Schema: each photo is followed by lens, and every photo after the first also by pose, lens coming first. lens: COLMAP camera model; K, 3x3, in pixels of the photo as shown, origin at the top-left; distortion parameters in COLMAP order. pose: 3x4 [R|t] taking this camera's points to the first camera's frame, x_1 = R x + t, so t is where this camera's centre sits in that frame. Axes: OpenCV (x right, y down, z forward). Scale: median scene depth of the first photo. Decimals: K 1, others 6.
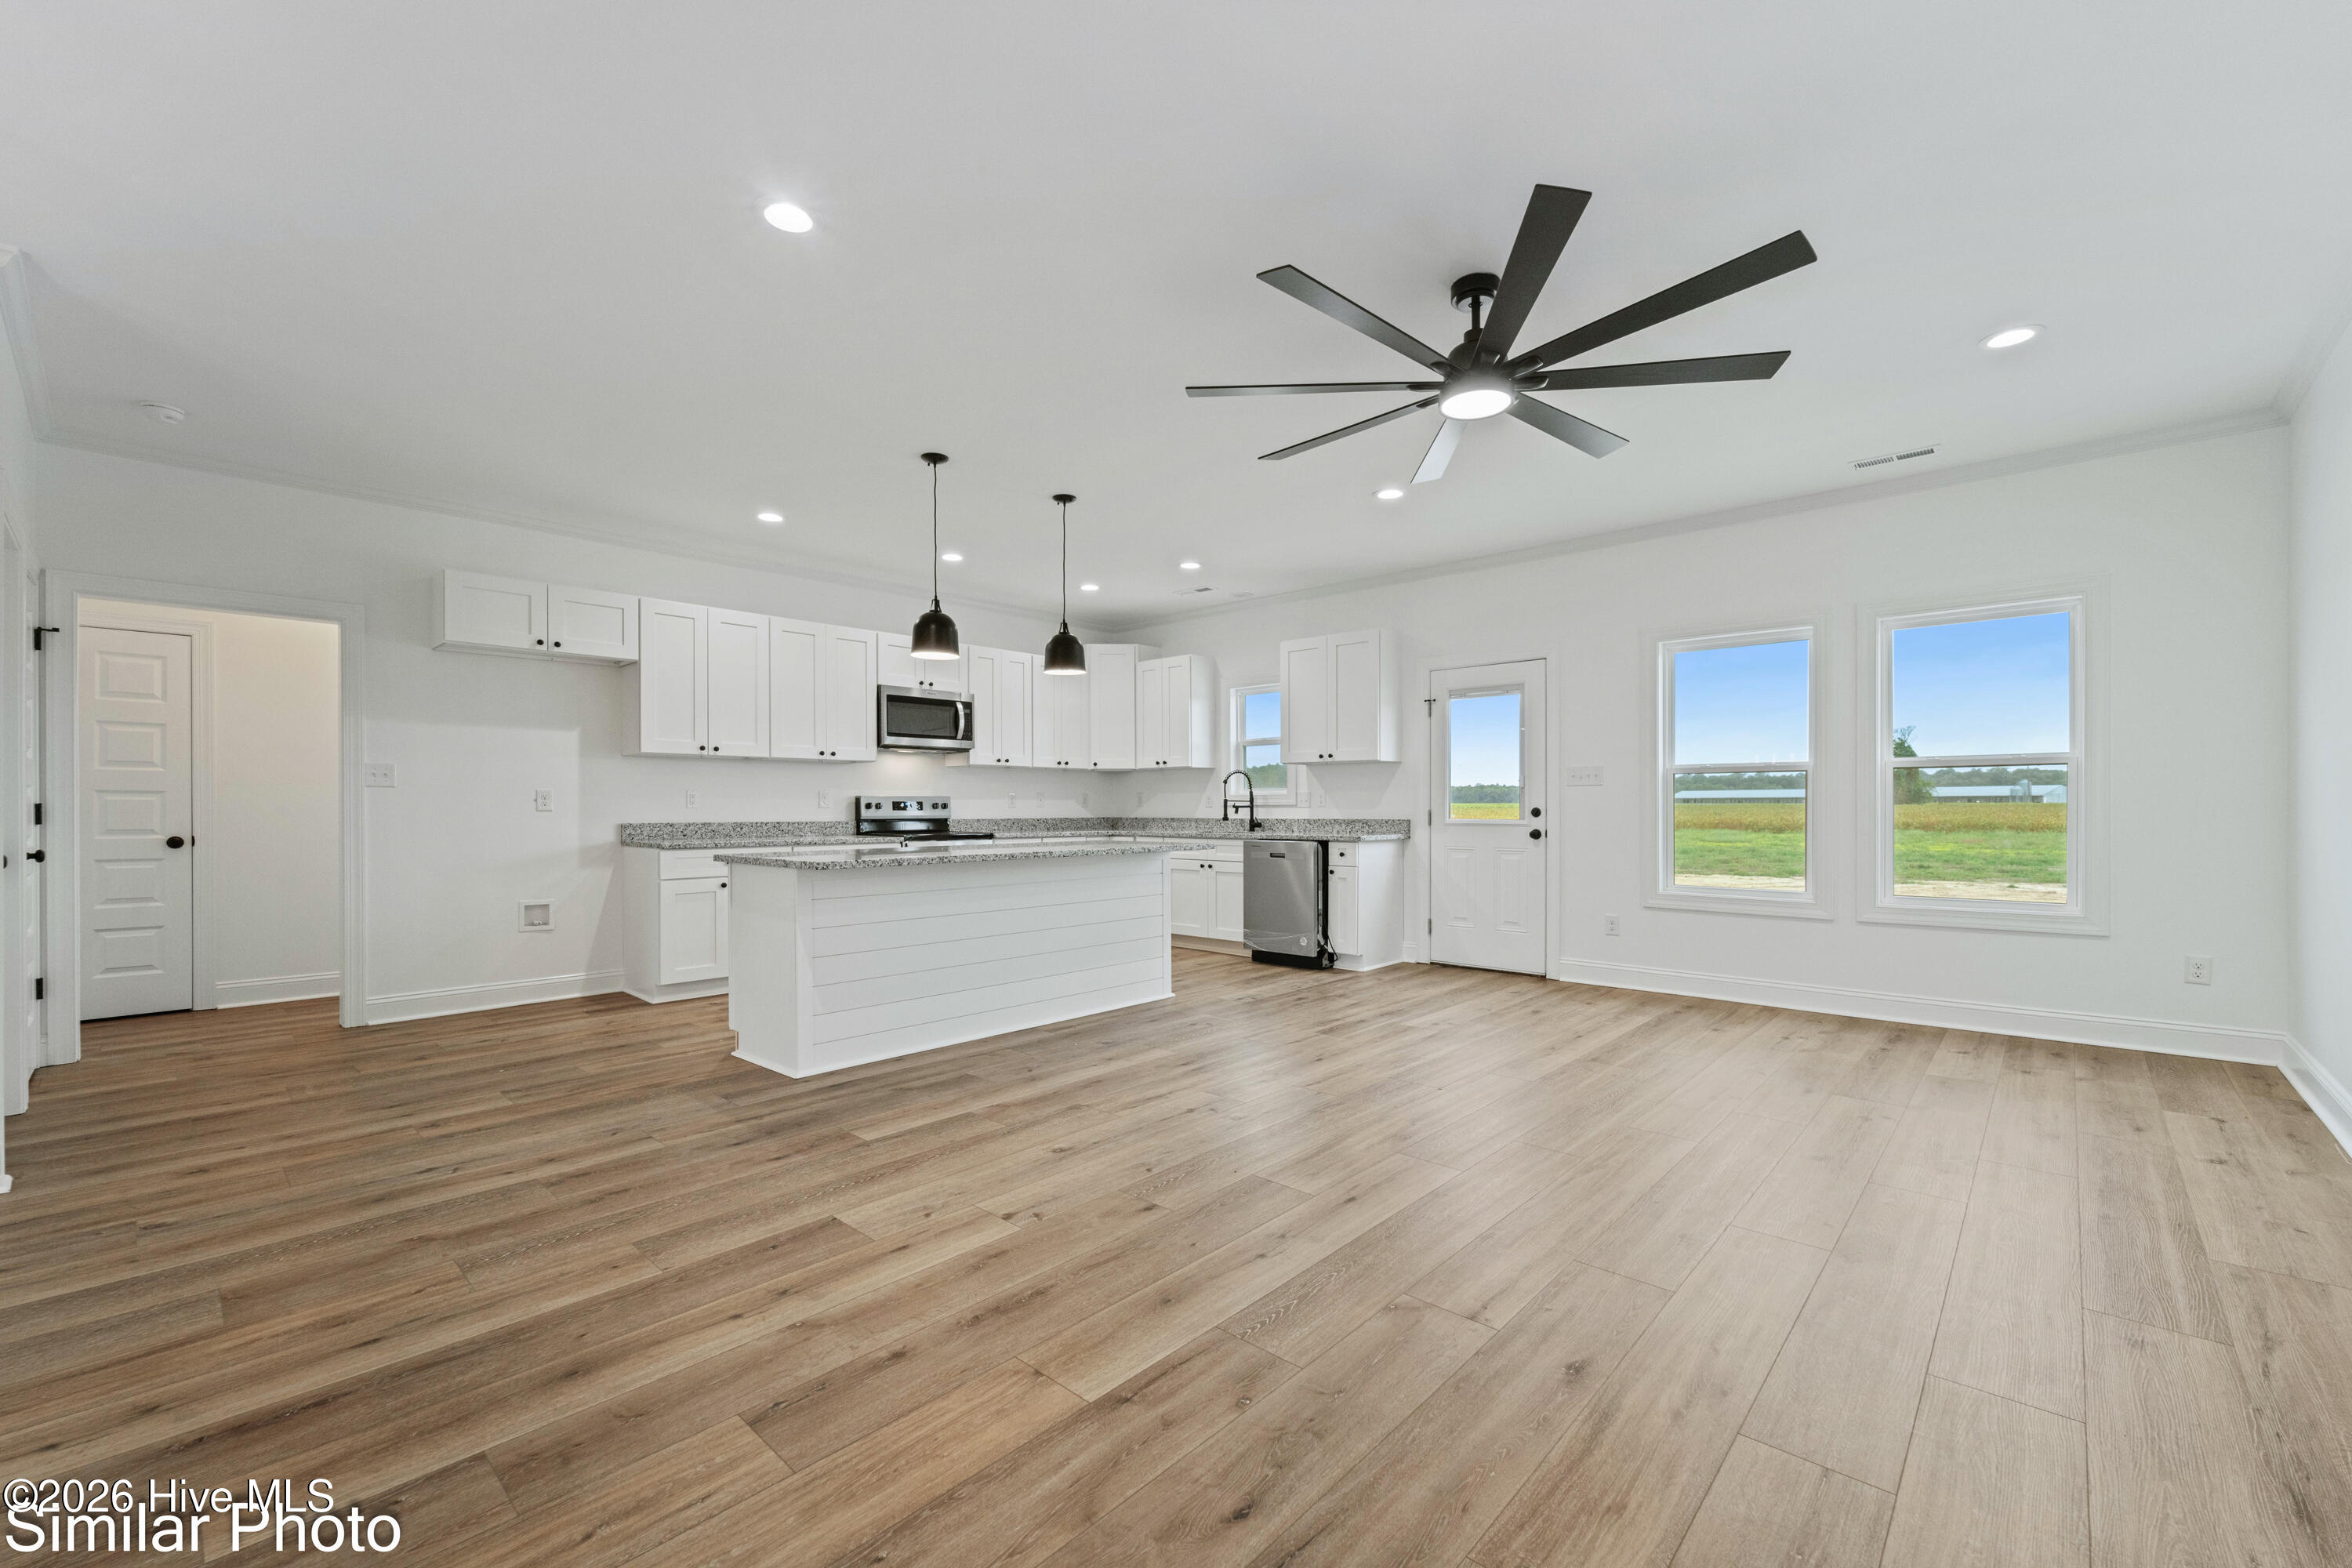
lens RADIAL K [[958.1, 0, 1173.2], [0, 958.1, 811.7], [0, 0, 1]] dist [0.000938, -0.000177]
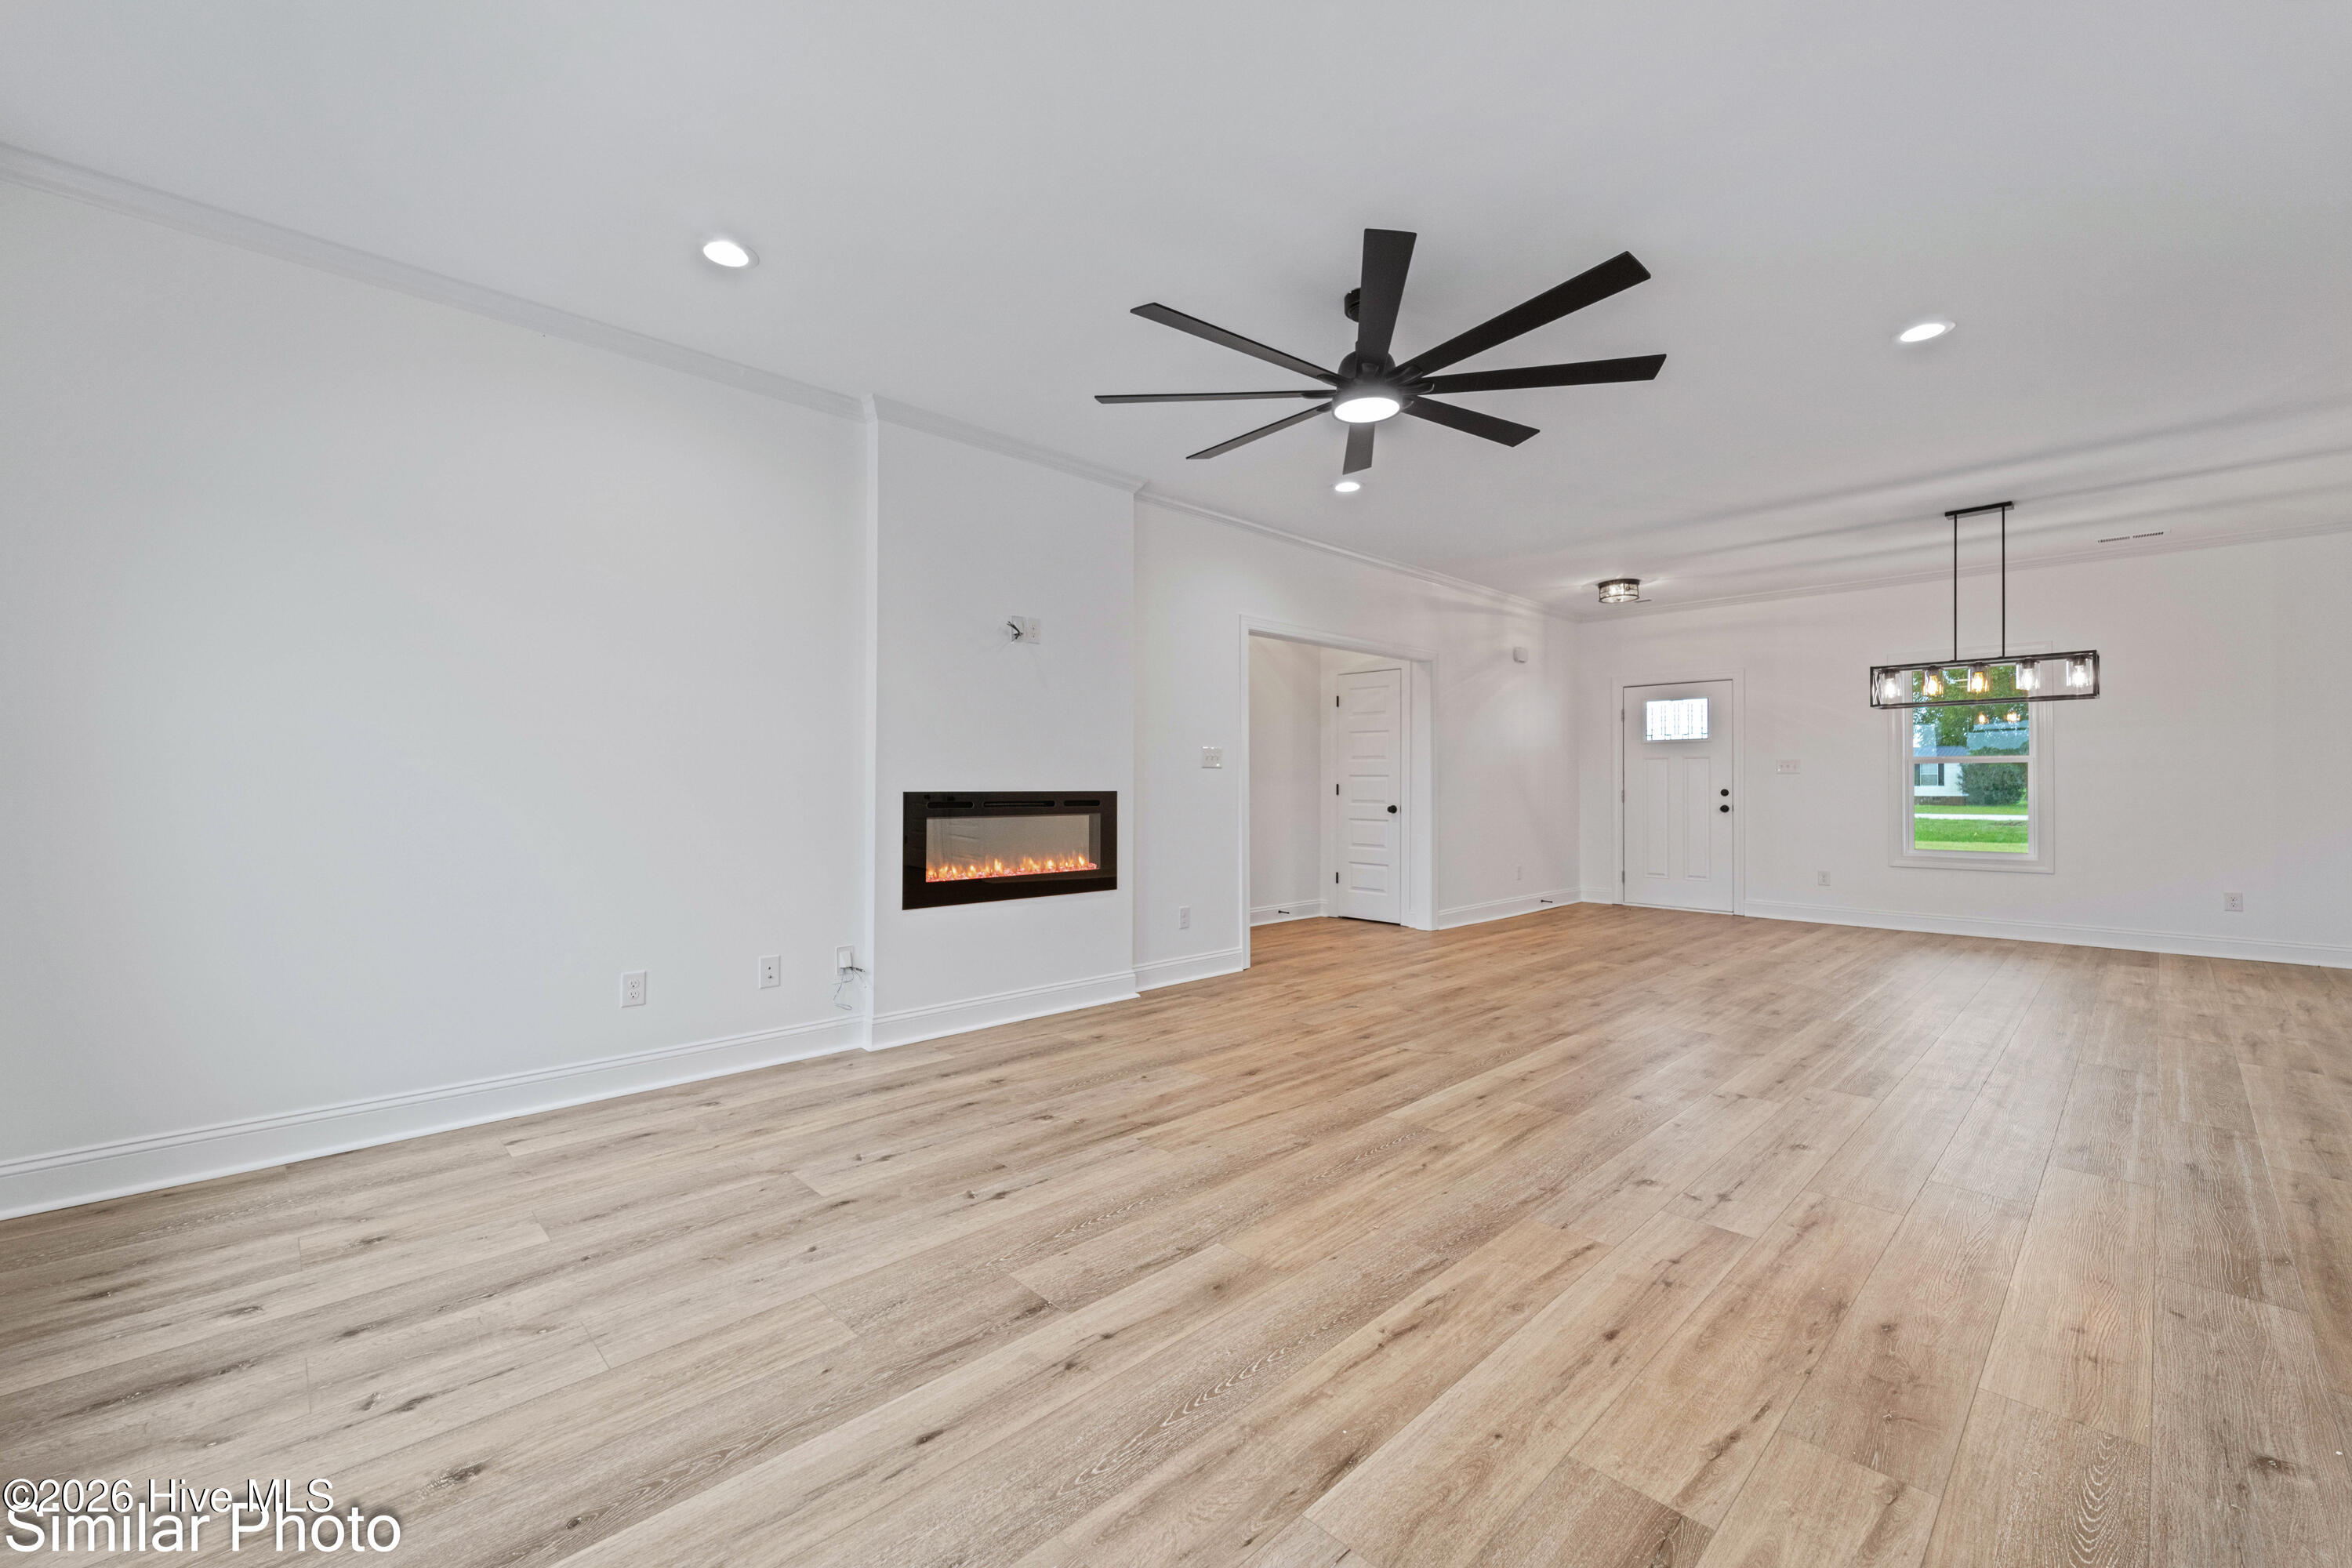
lens RADIAL K [[945.9, 0, 1167.0], [0, 945.9, 784.0], [0, 0, 1]] dist [0.000393, -0.000541]
pose [[-0.998206, 0.000756, 0.059873, 0.232617], [0.001176, 0.999975, 0.006991, -0.009687], [-0.059866, 0.007049, -0.998182, 1.004871]]
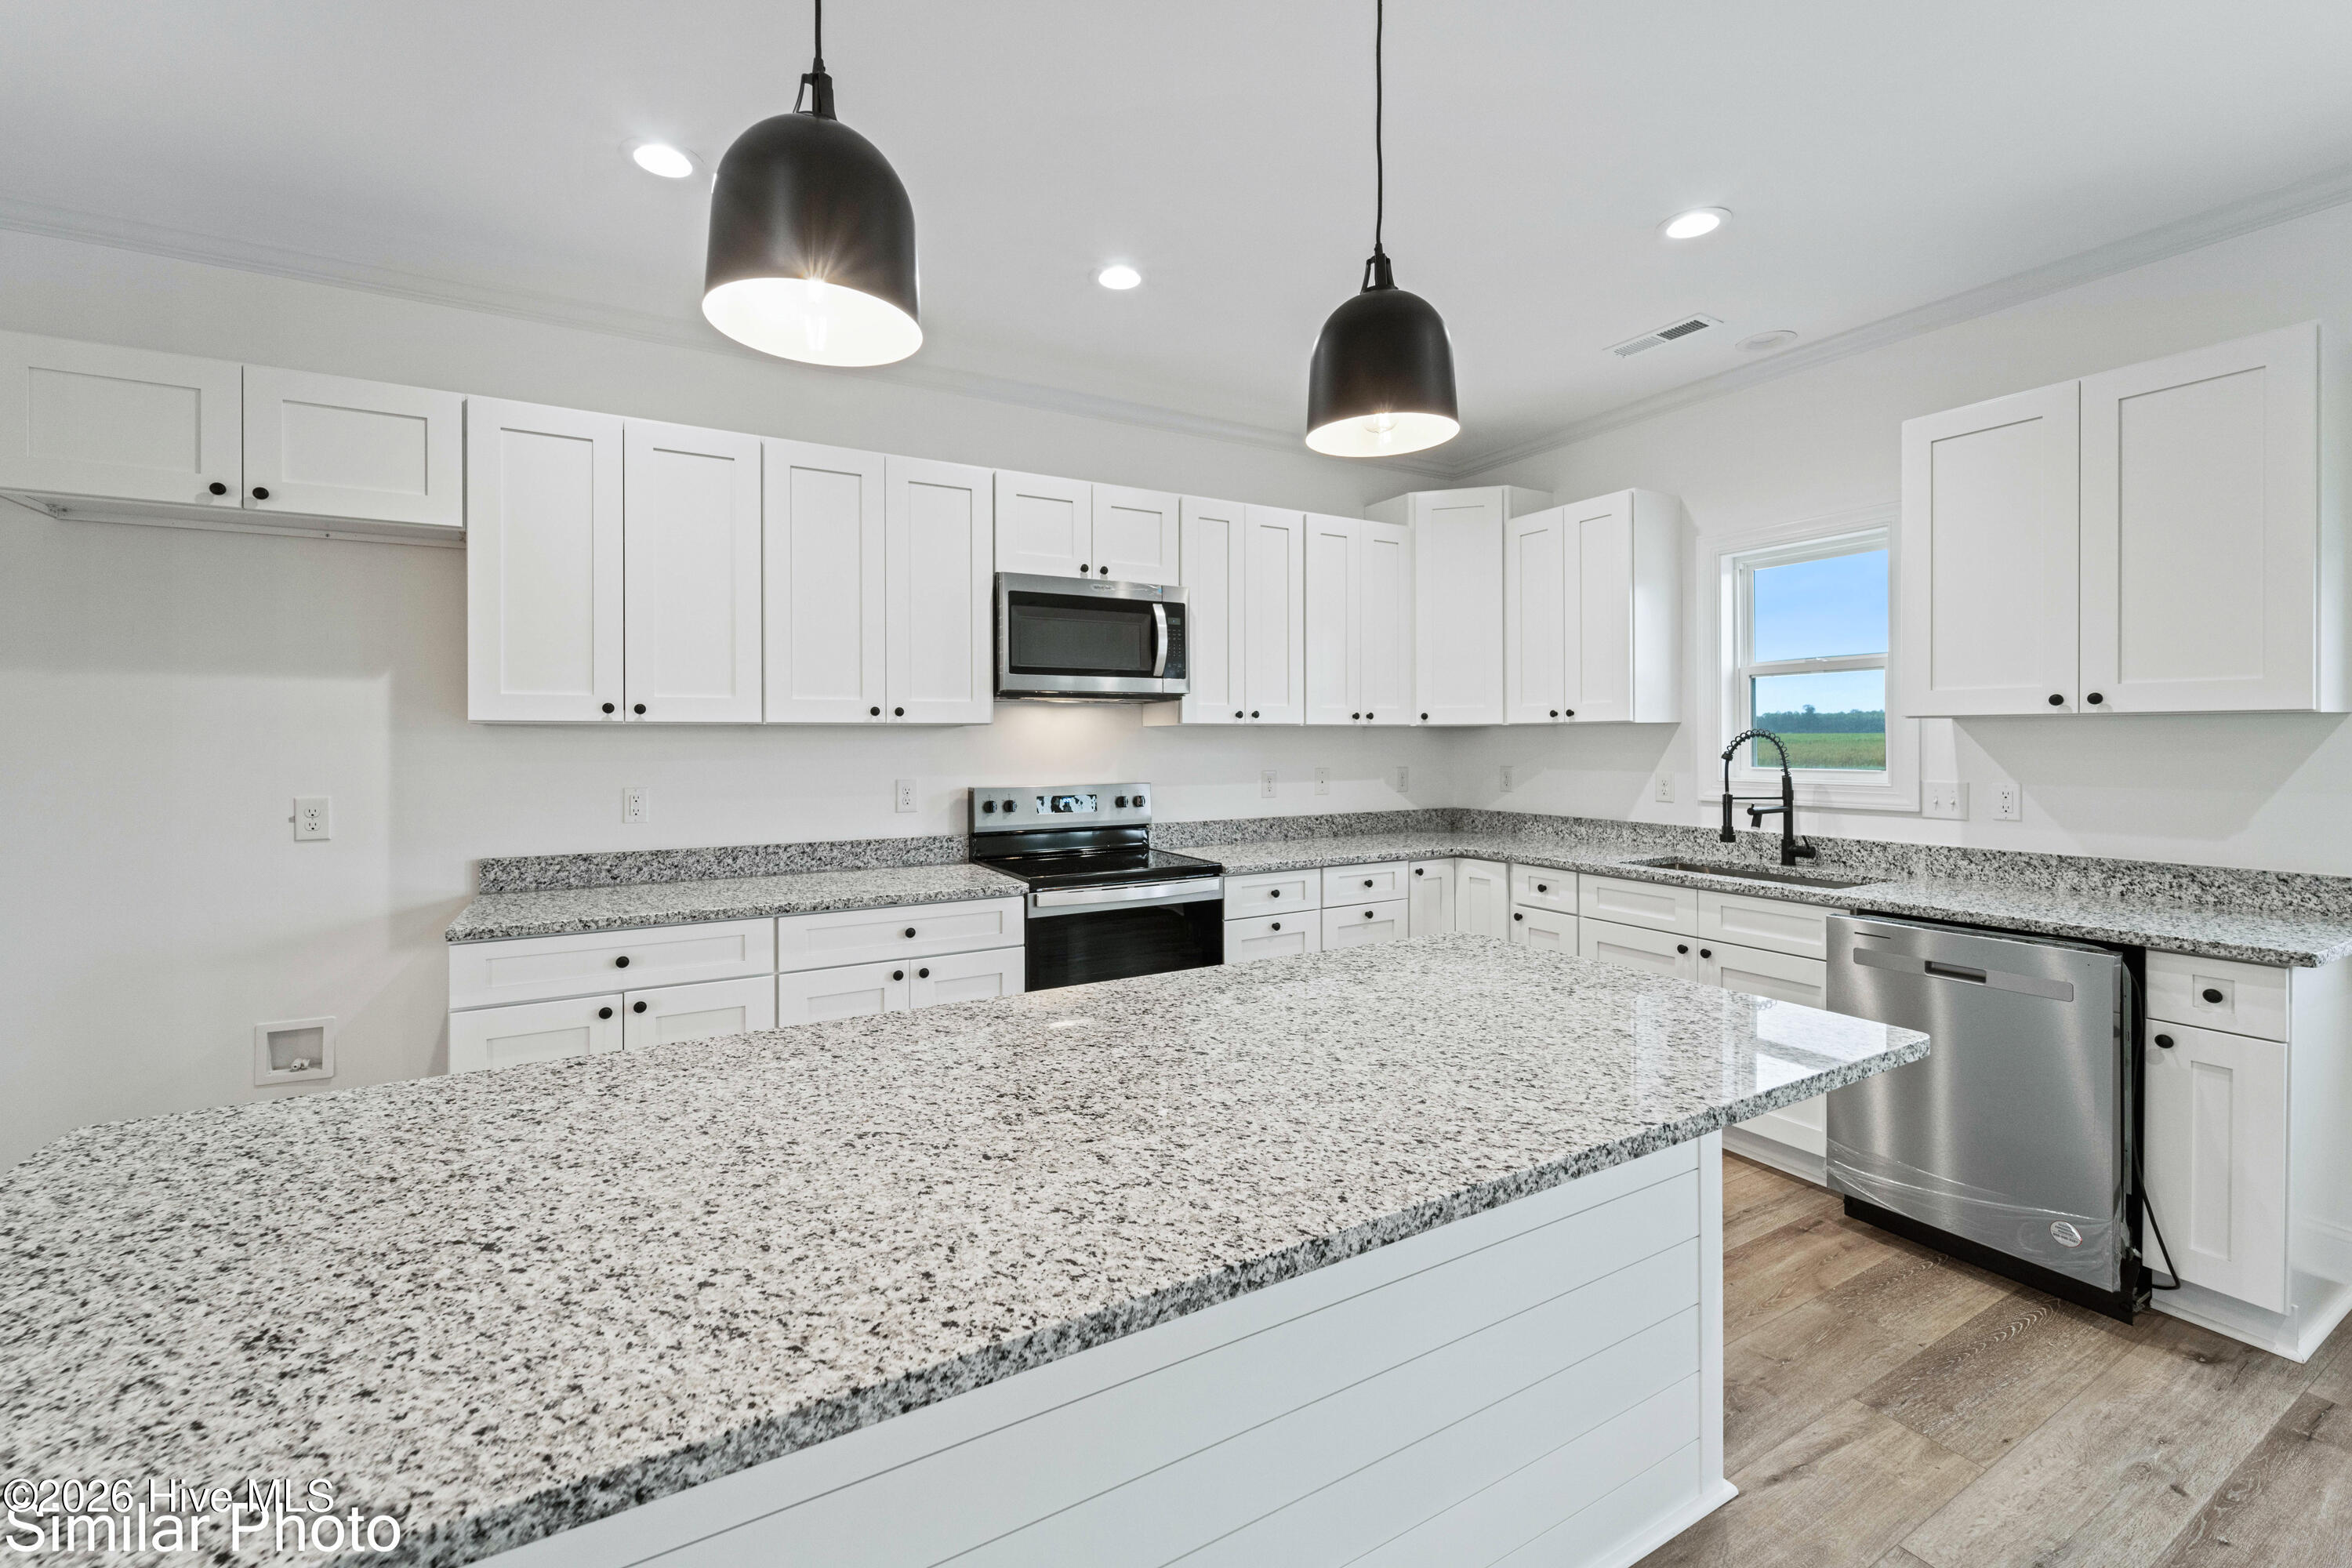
lens RADIAL K [[959.3, 0, 1162.3], [0, 959.3, 741.4], [0, 0, 1]] dist [0.000259, -0.000776]
pose [[0.950481, -0.001290, -0.310780, -0.071389], [0.000440, 0.999996, -0.002803, -0.045065], [0.310782, 0.002528, 0.950478, 0.590797]]
